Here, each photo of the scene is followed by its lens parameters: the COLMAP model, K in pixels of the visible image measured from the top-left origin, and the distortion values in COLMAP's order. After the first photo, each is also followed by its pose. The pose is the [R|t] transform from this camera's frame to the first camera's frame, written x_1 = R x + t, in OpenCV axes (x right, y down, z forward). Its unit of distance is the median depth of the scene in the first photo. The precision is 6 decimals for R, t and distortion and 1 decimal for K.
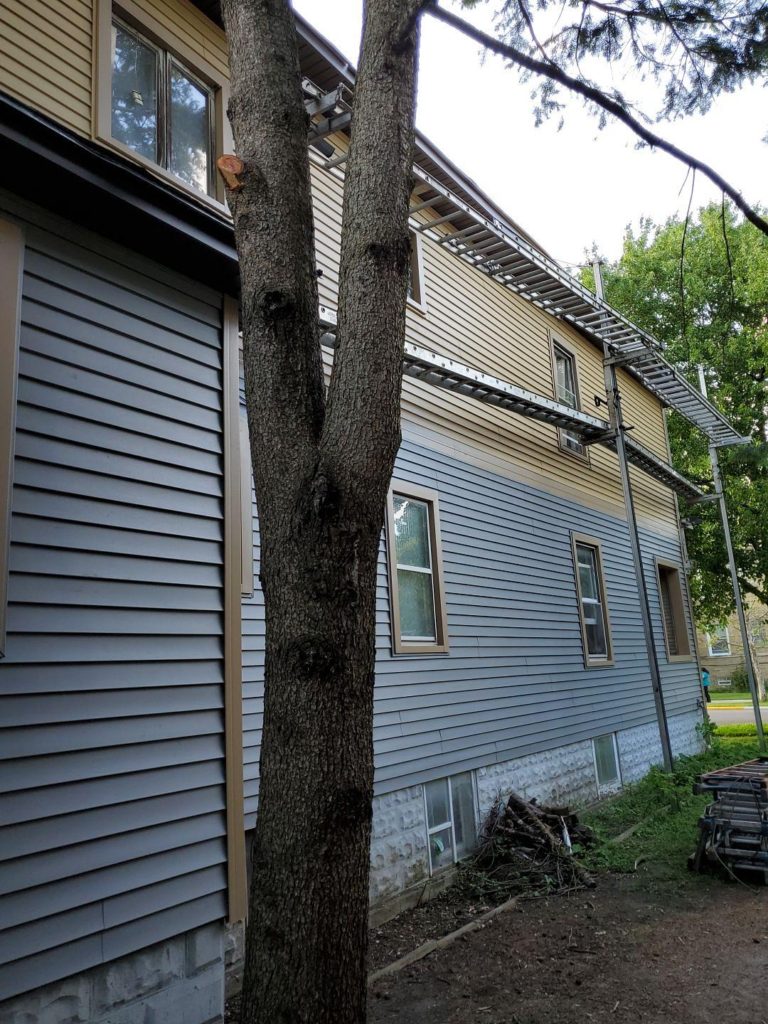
lens RADIAL K [[825.8, 0, 383.3], [0, 825.8, 494.8], [0, 0, 1]] dist [0.048519, -0.000634]
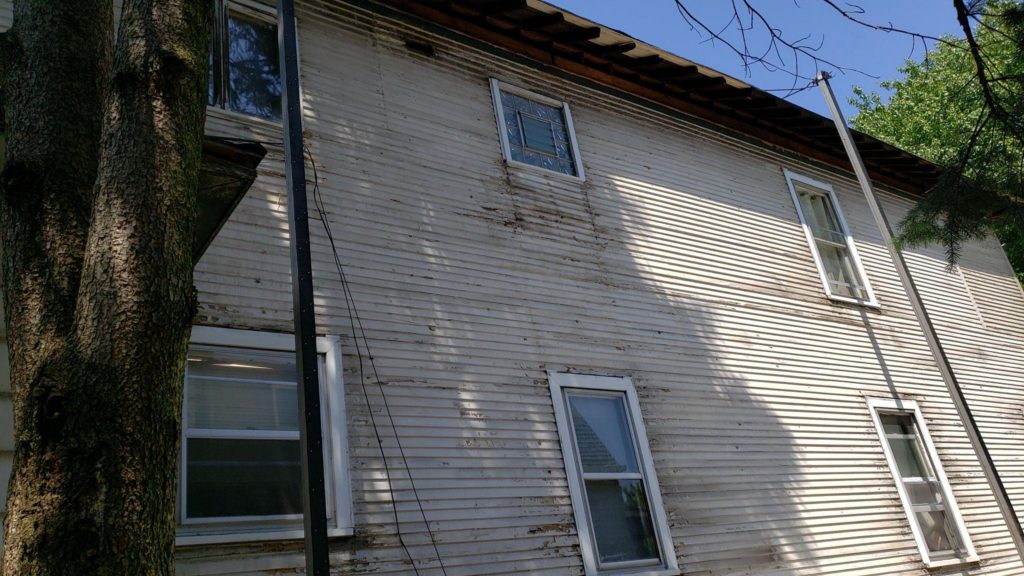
lens RADIAL K [[804.0, 0, 512.0], [0, 804.0, 288.0], [0, 0, 1]] dist [-0.000079, 0.000535]
pose [[0.933535, -0.231477, -0.273734, 0.206416], [0.182382, 0.964052, -0.193239, 0.044678], [0.308625, 0.130471, 0.942193, 0.178279]]
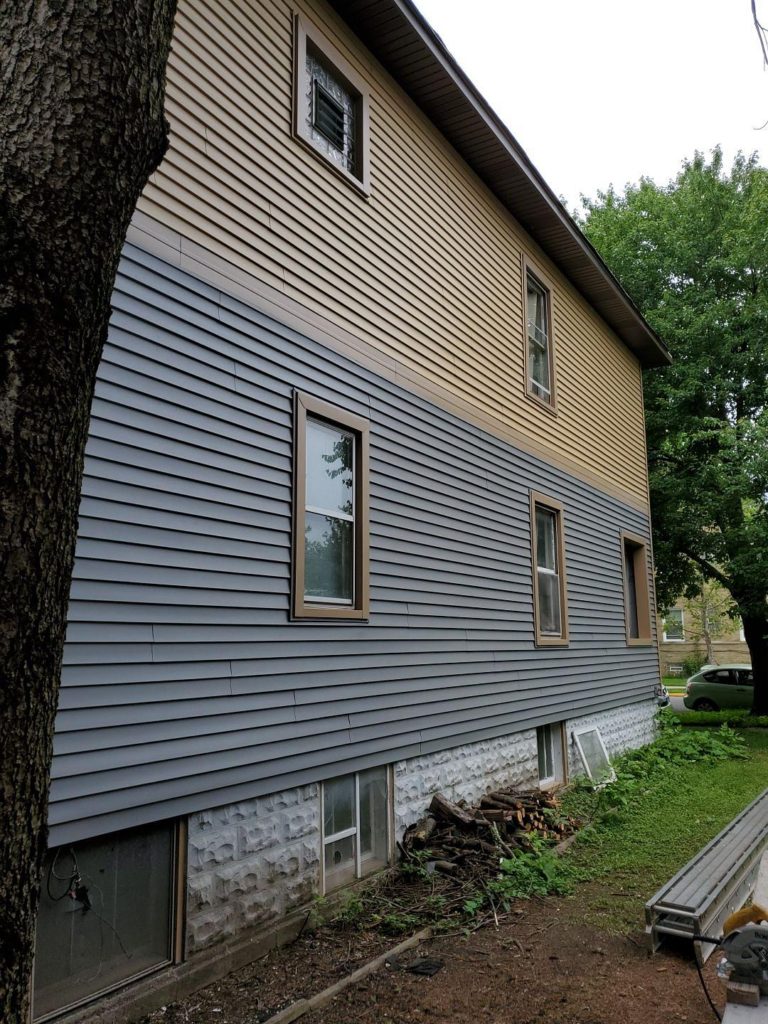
lens RADIAL K [[804.4, 0, 384.0], [0, 804.4, 512.0], [0, 0, 1]] dist [0.037941, -0.006765]
pose [[0.997563, 0.058569, 0.037927, 0.059176], [-0.060427, 0.996926, 0.049868, 0.046713], [-0.034889, -0.052038, 0.998035, 0.227426]]
